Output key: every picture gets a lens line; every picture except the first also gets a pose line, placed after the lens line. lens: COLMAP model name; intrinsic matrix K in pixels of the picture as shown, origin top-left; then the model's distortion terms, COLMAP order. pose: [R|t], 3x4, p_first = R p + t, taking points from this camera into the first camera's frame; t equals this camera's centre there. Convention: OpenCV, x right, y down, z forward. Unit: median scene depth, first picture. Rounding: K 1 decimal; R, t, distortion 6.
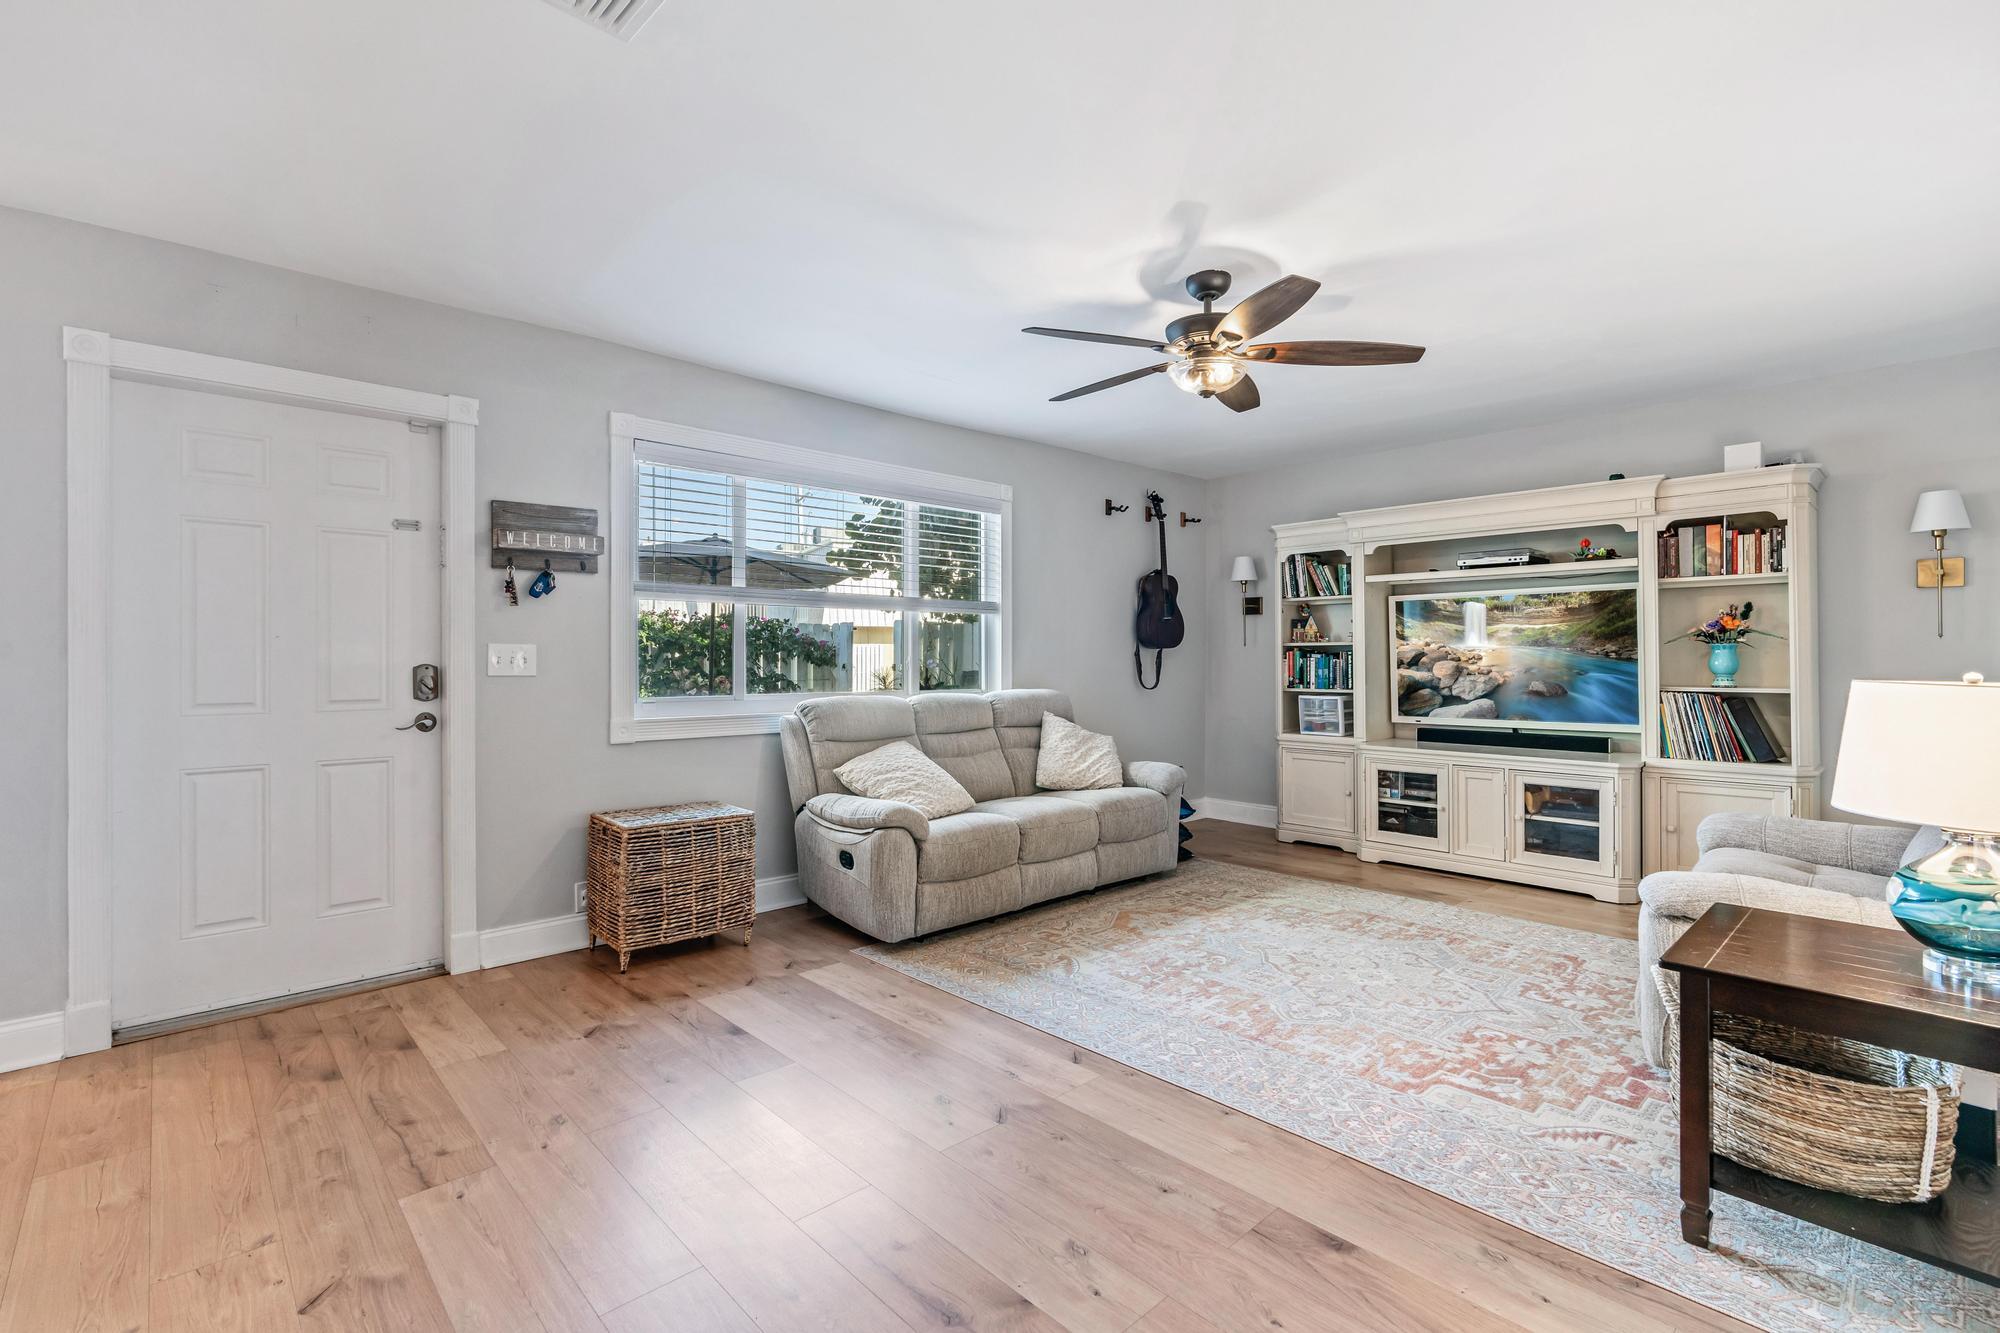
lens RADIAL K [[907.1, 0, 1002.1], [0, 907.1, 673.0], [0, 0, 1]] dist [-0.009357, 0.004067]
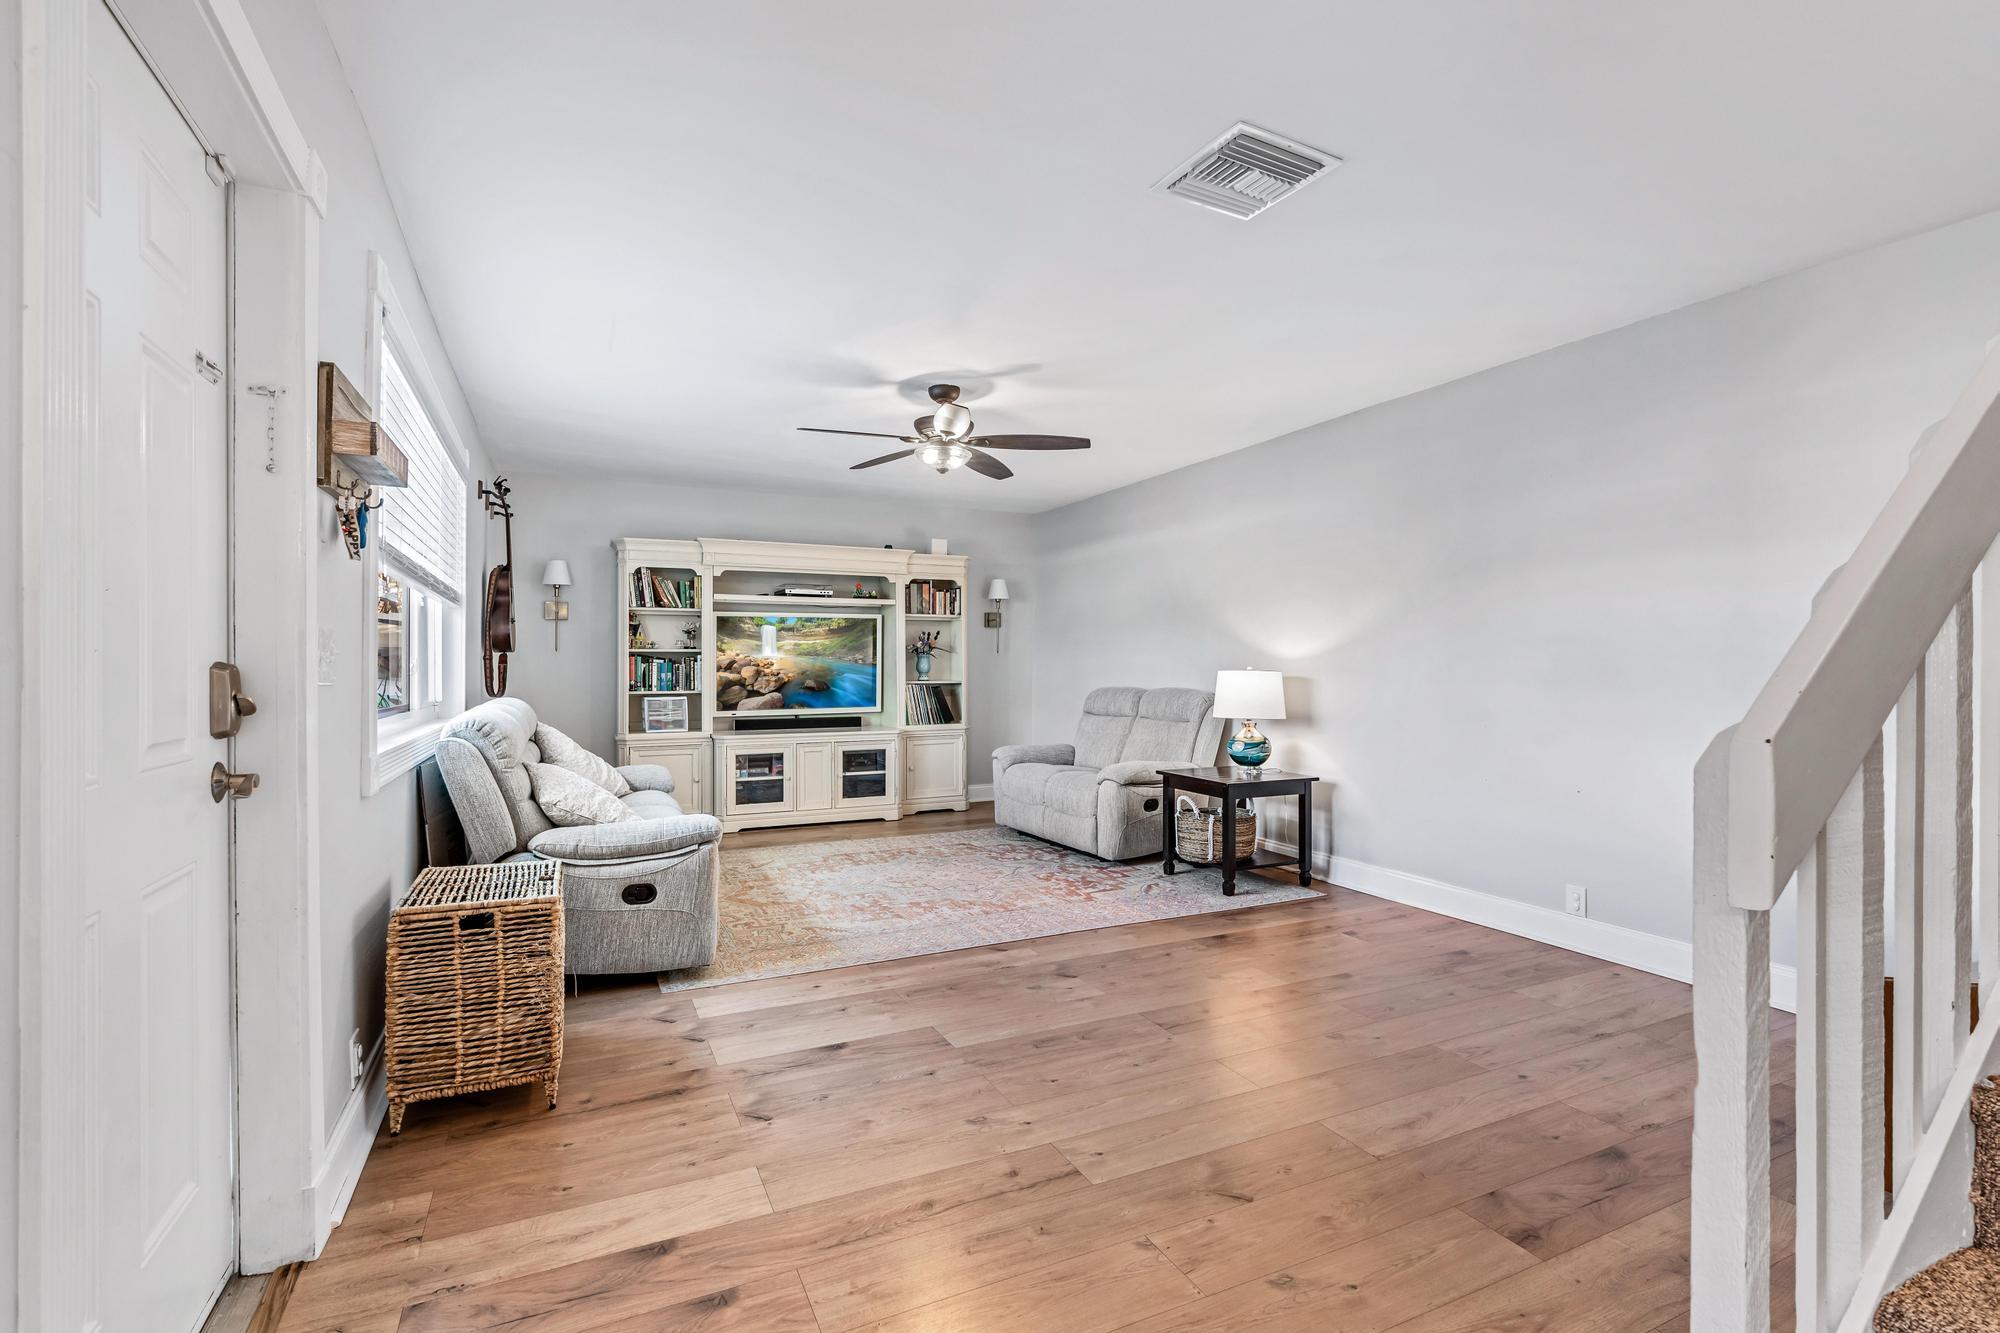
lens RADIAL K [[907.1, 0, 994.1], [0, 907.1, 666.7], [0, 0, 1]] dist [-0.009357, 0.004067]
pose [[0.305539, 0.000359, 0.952179, -0.907494], [0.016706, 0.999844, -0.005738, 0.001655], [-0.952033, 0.017660, 0.305485, 0.424921]]
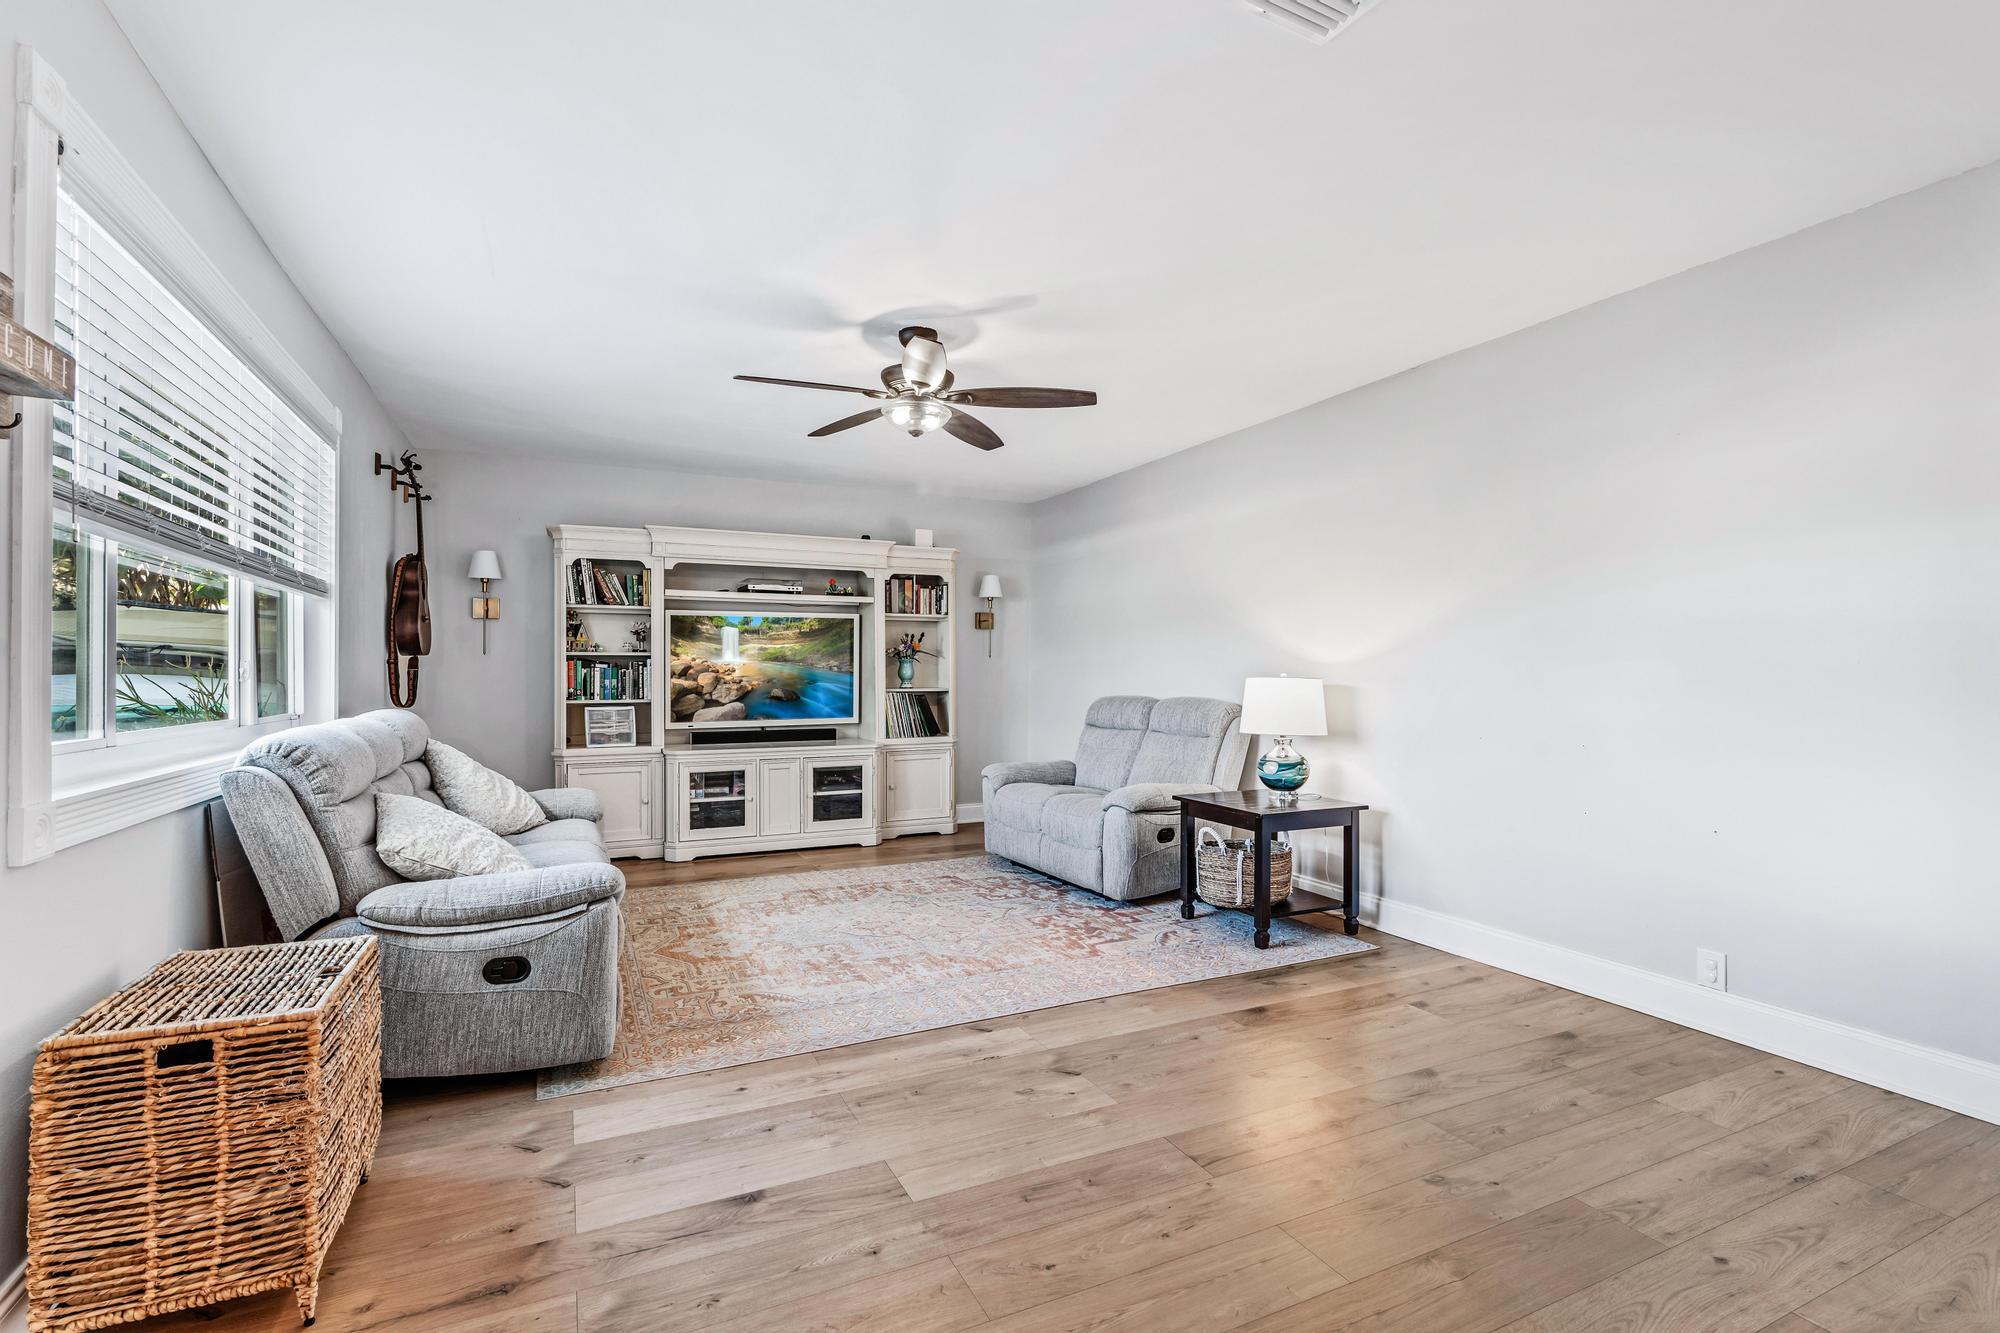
lens RADIAL K [[907.1, 0, 990.7], [0, 907.1, 679.5], [0, 0, 1]] dist [-0.009357, 0.004067]
pose [[0.307797, -0.006211, 0.951432, -0.700526], [0.015563, 0.999878, 0.001492, 0.000885], [-0.951325, 0.014348, 0.307856, 0.475546]]
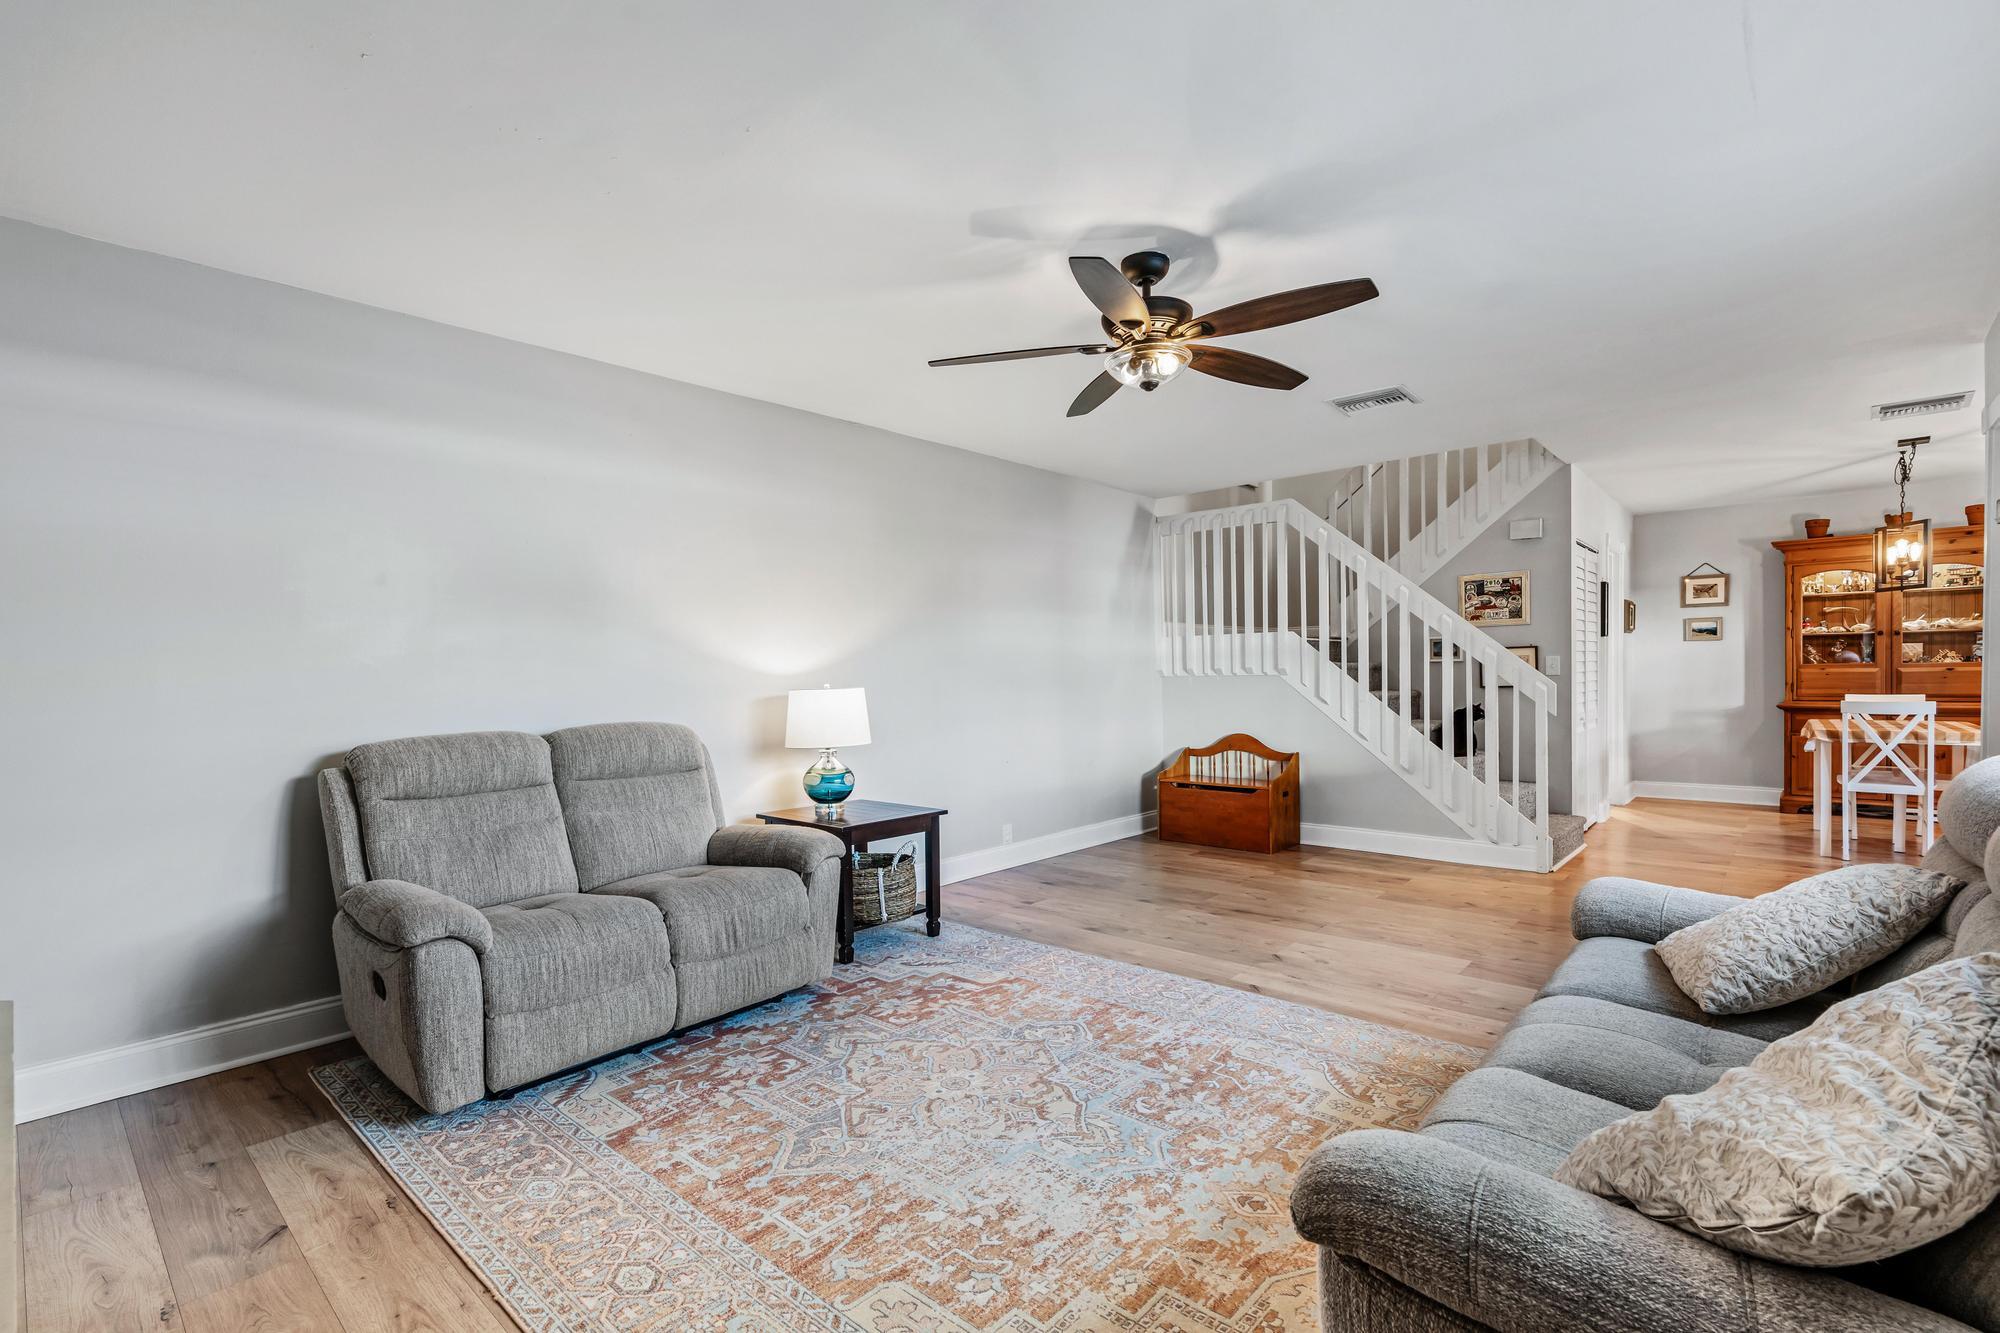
lens RADIAL K [[907.1, 0, 996.2], [0, 907.1, 699.4], [0, 0, 1]] dist [-0.009357, 0.004067]
pose [[-0.996603, 0.021665, -0.079451, 0.392297], [0.017908, 0.998701, 0.047699, -0.031097], [0.080381, 0.046114, -0.995697, 1.624443]]
